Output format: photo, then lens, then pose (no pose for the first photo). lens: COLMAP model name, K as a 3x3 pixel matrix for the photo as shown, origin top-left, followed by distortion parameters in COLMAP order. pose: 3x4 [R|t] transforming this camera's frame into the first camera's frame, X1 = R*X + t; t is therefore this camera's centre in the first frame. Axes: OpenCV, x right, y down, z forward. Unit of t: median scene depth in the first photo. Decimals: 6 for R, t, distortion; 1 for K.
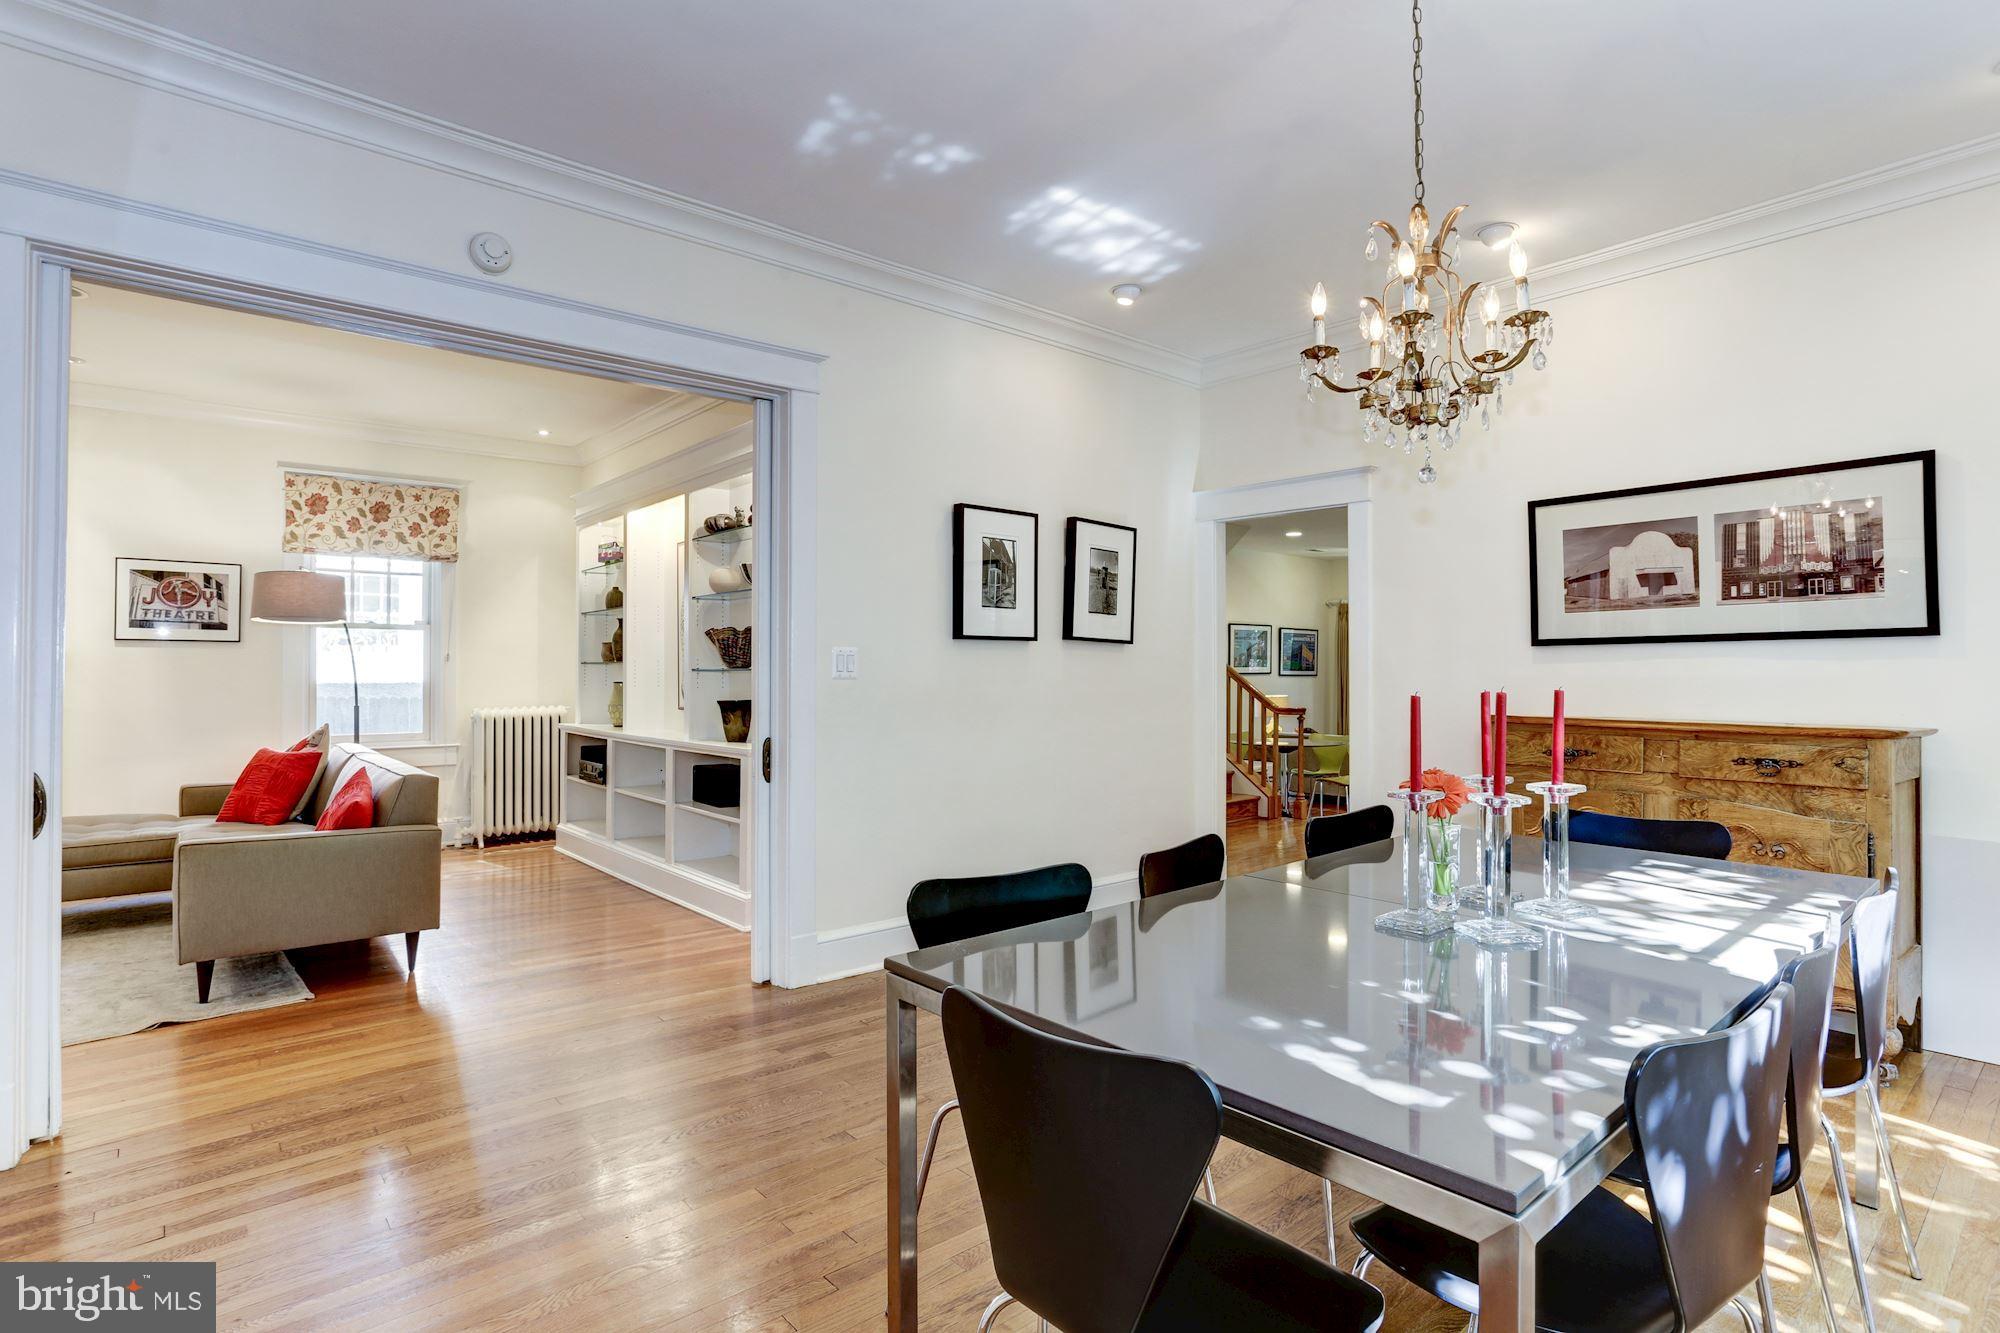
lens RADIAL K [[992.1, 0, 980.6], [0, 992.1, 651.5], [0, 0, 1]] dist [-0.003083, 0.001458]
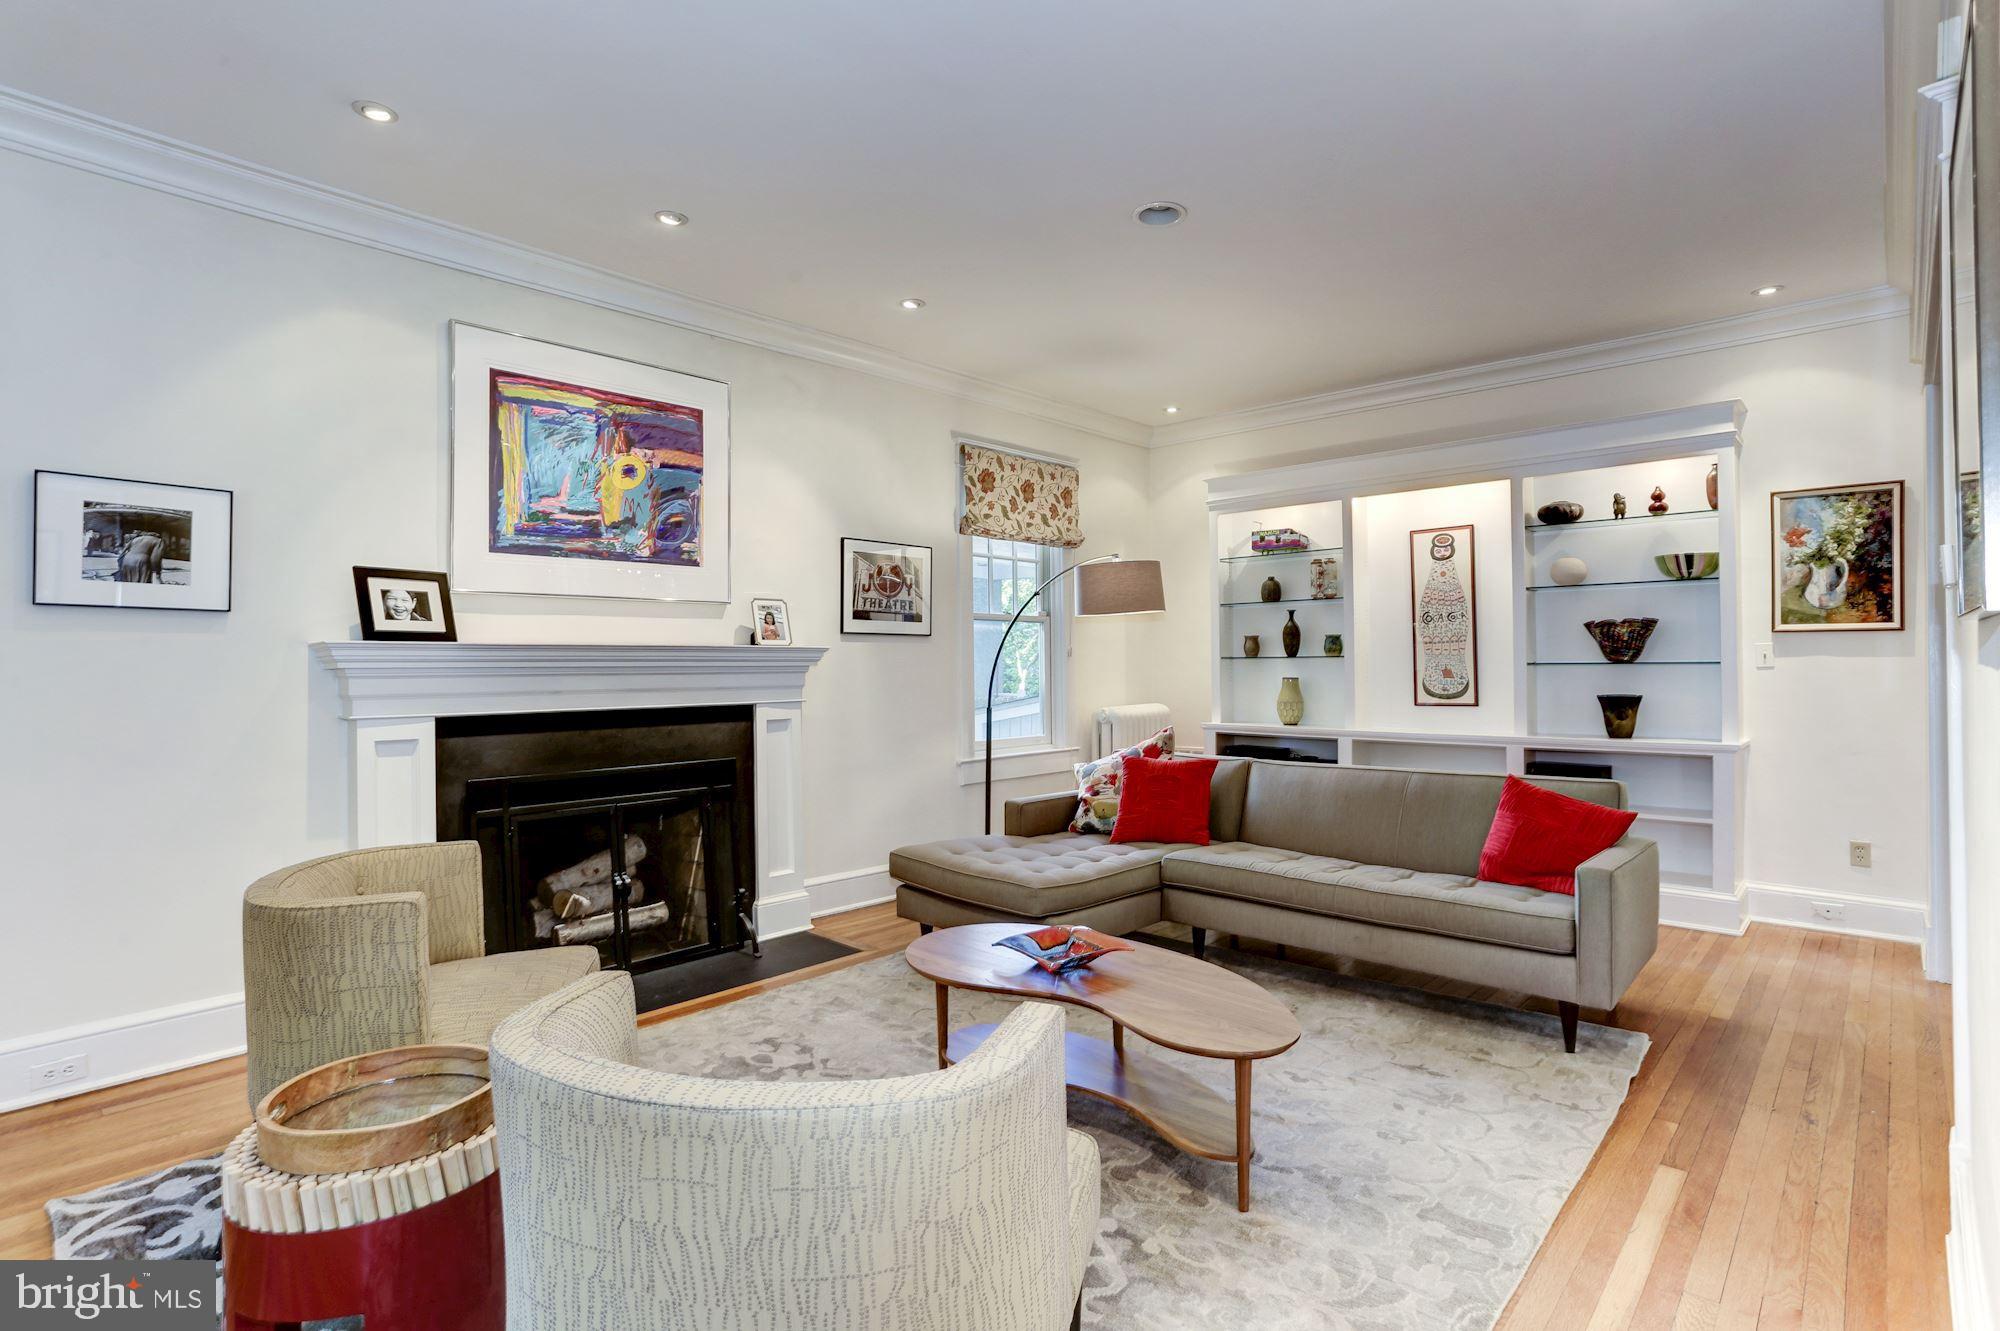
lens RADIAL K [[981.8, 0, 1005.6], [0, 981.8, 658.5], [0, 0, 1]] dist [-0.055994, 0.027343]
pose [[0.990770, -0.004328, 0.135483, -0.774098], [0.002751, 0.999926, 0.011824, 0.000213], [-0.135525, -0.011342, 0.990709, 0.125902]]
